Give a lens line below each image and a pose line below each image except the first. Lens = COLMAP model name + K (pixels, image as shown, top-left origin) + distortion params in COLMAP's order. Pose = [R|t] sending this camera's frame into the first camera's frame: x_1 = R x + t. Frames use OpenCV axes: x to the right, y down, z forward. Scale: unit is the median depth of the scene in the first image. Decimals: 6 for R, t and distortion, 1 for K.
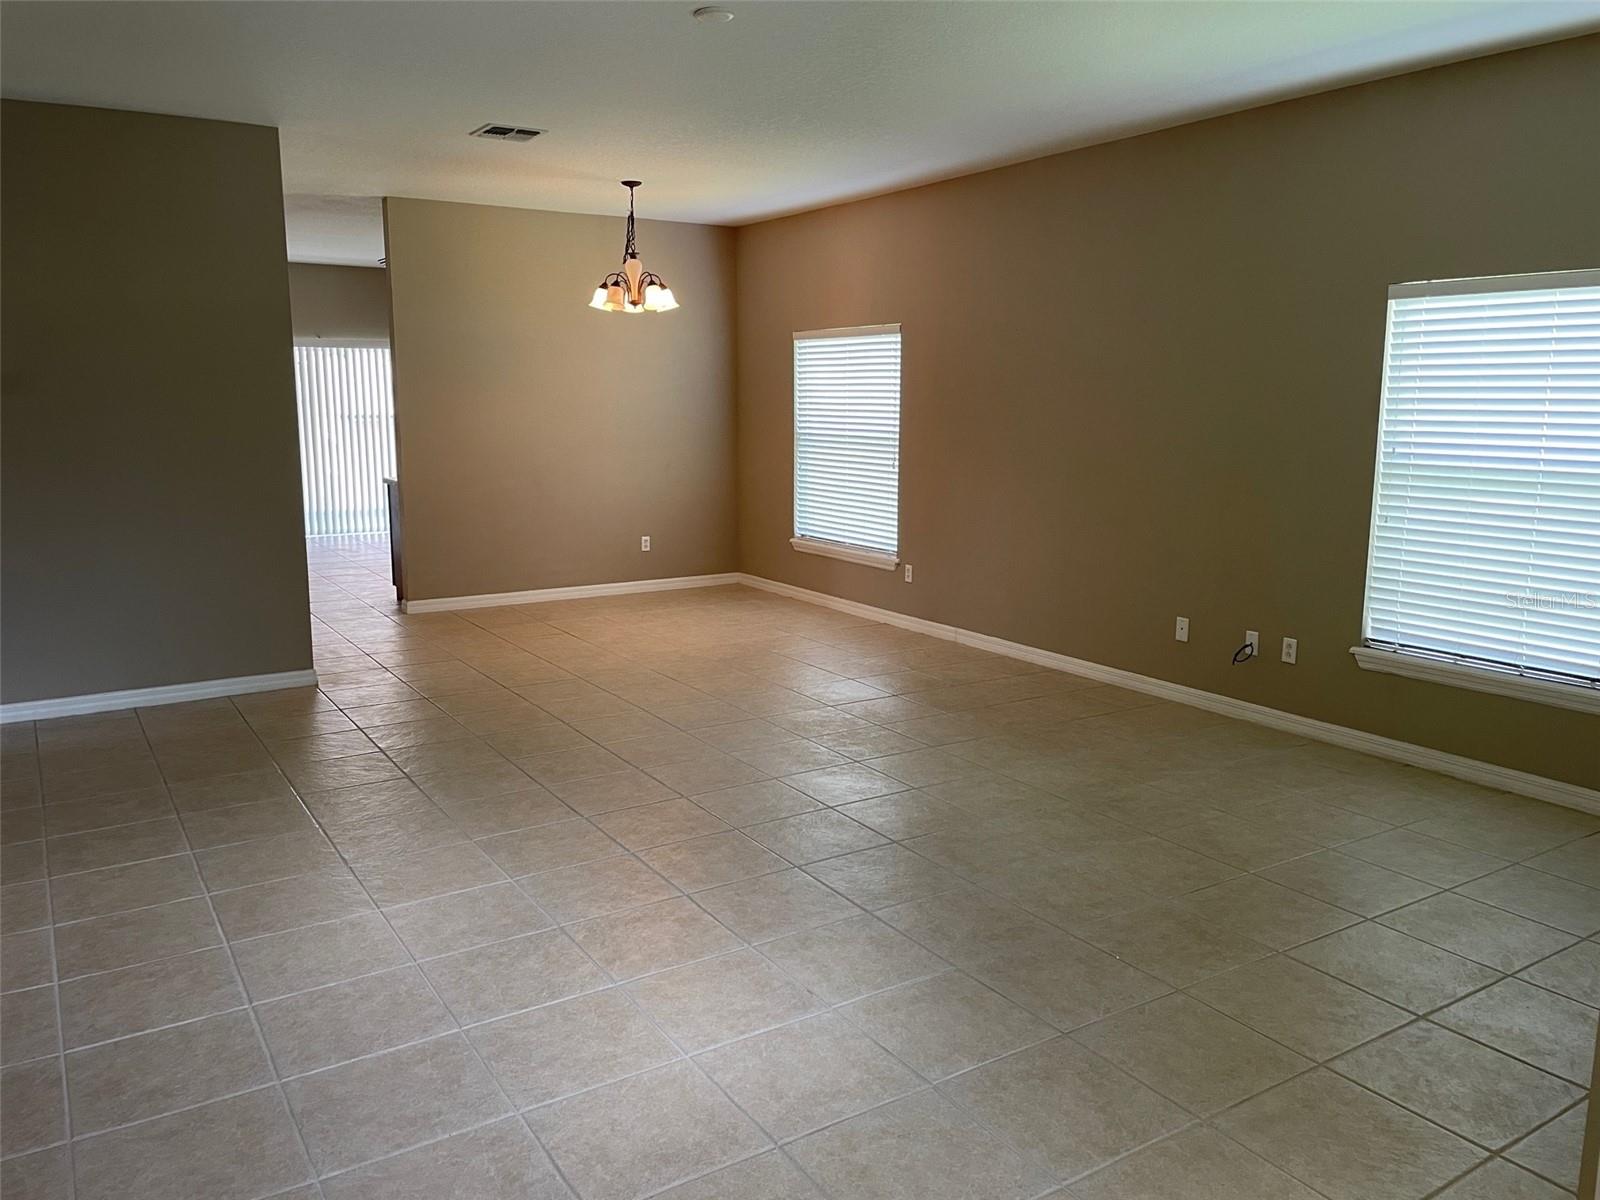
lens RADIAL K [[1172.5, 0, 800.0], [0, 1172.5, 600.0], [0, 0, 1]] dist [0.000821, -0.077431]
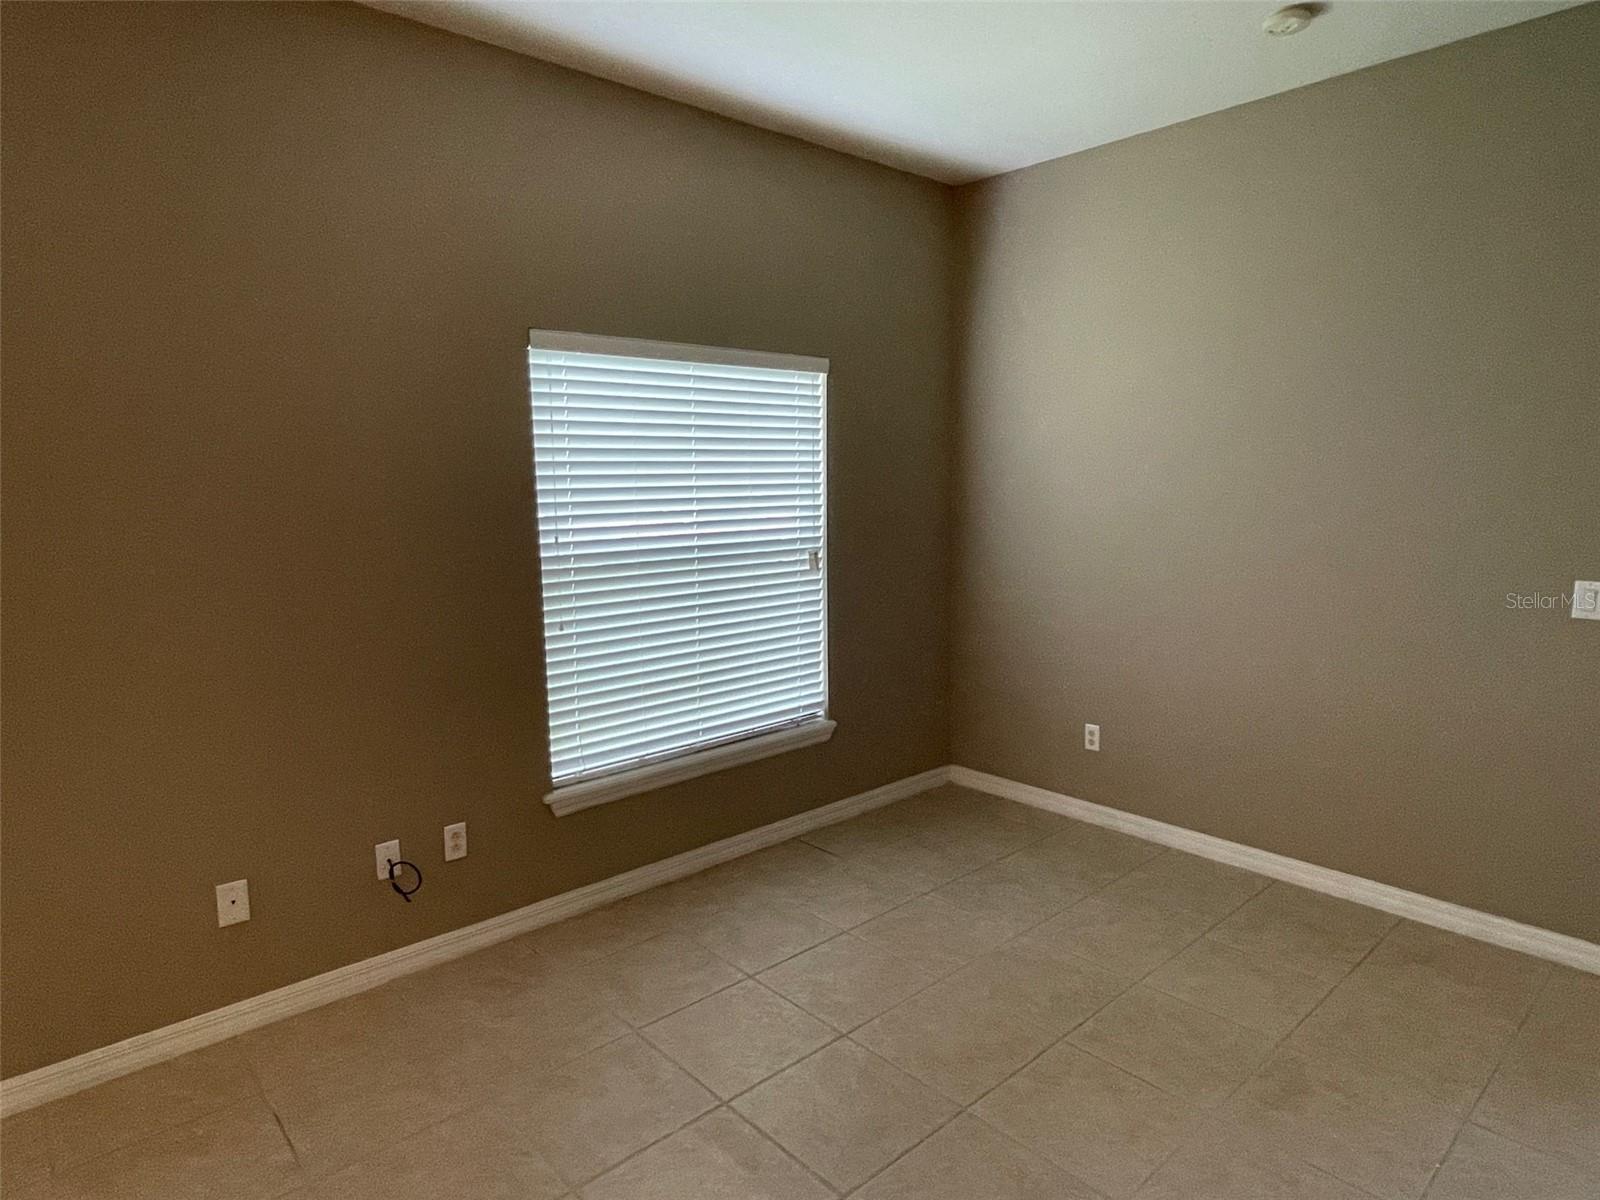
lens RADIAL K [[927.1, 0, 800.0], [0, 927.1, 600.0], [0, 0, 1]] dist [-0.025286, 0.018035]
pose [[-0.178839, -0.122249, 0.976254, -0.148717], [0.178686, 0.971714, 0.154414, -0.162715], [-0.967516, 0.202058, -0.151936, 0.978004]]
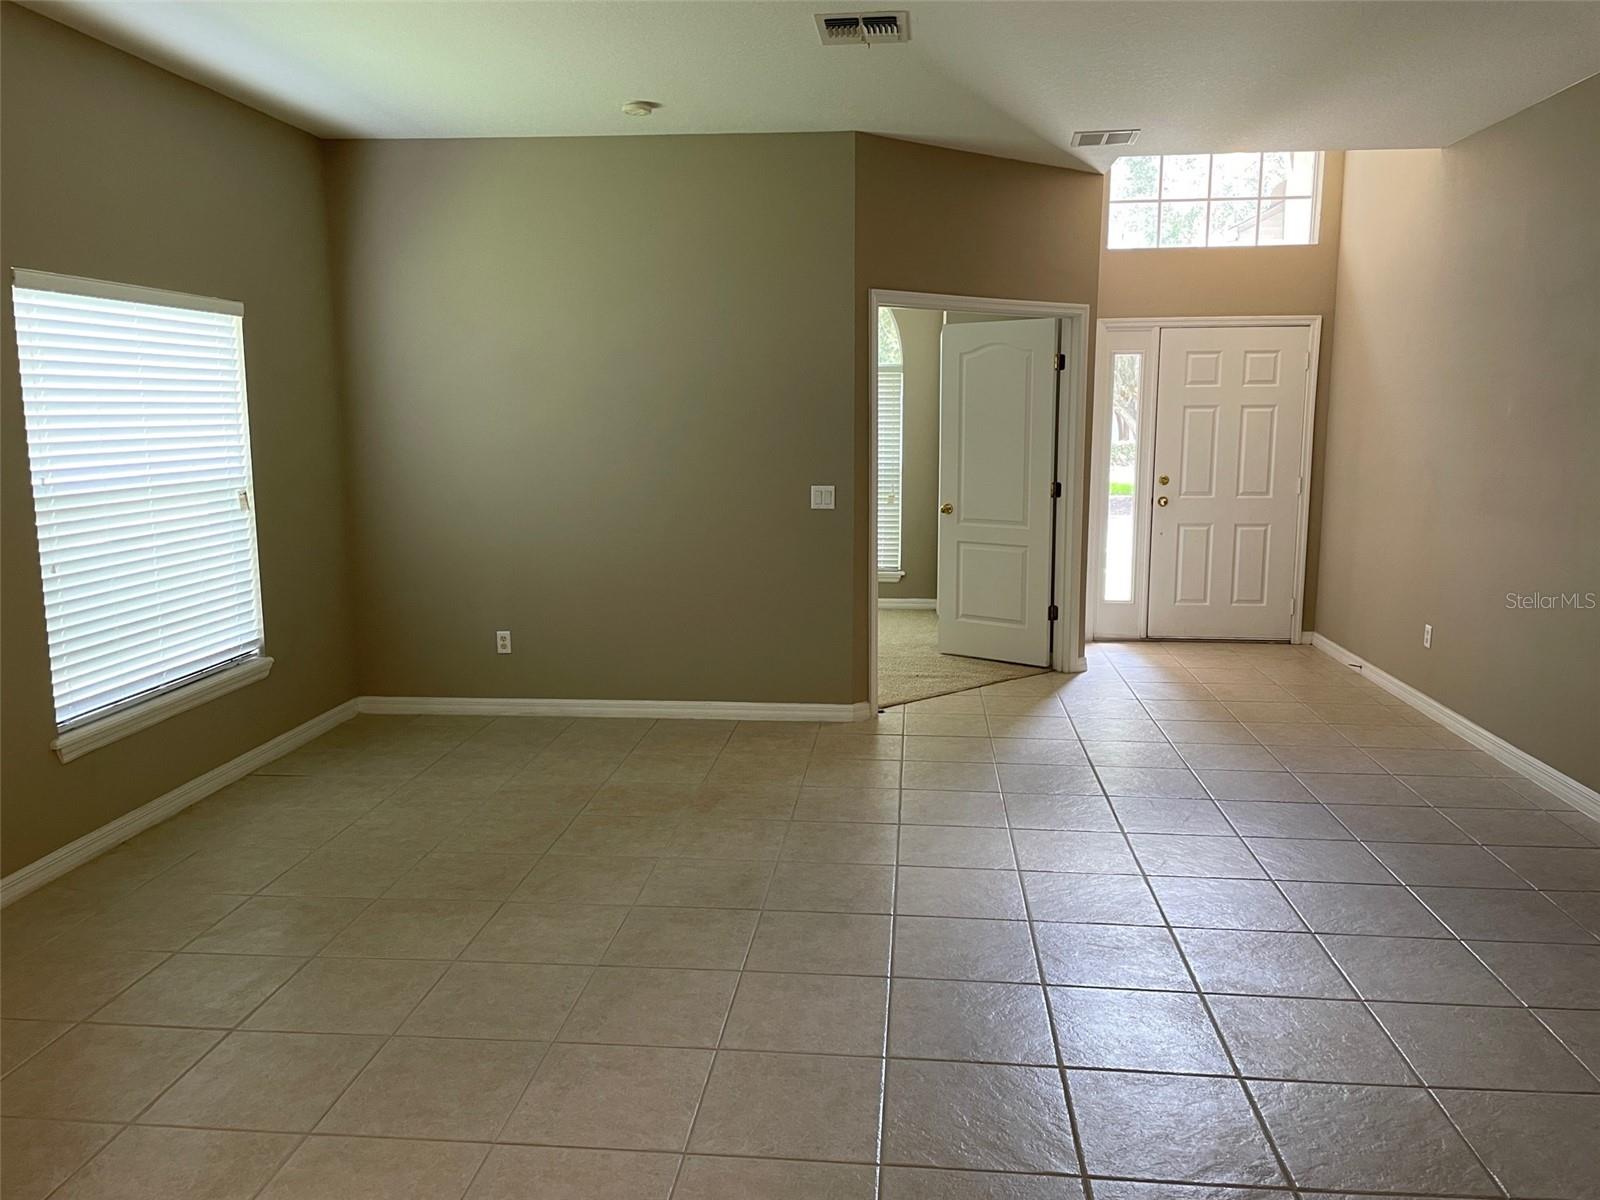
lens RADIAL K [[1172.5, 0, 800.0], [0, 1172.5, 600.0], [0, 0, 1]] dist [0.000821, -0.077431]
pose [[-0.797666, -0.086835, 0.596816, -0.383323], [0.107066, 0.953474, 0.281824, -0.224957], [-0.593520, 0.288700, -0.751256, 1.353613]]
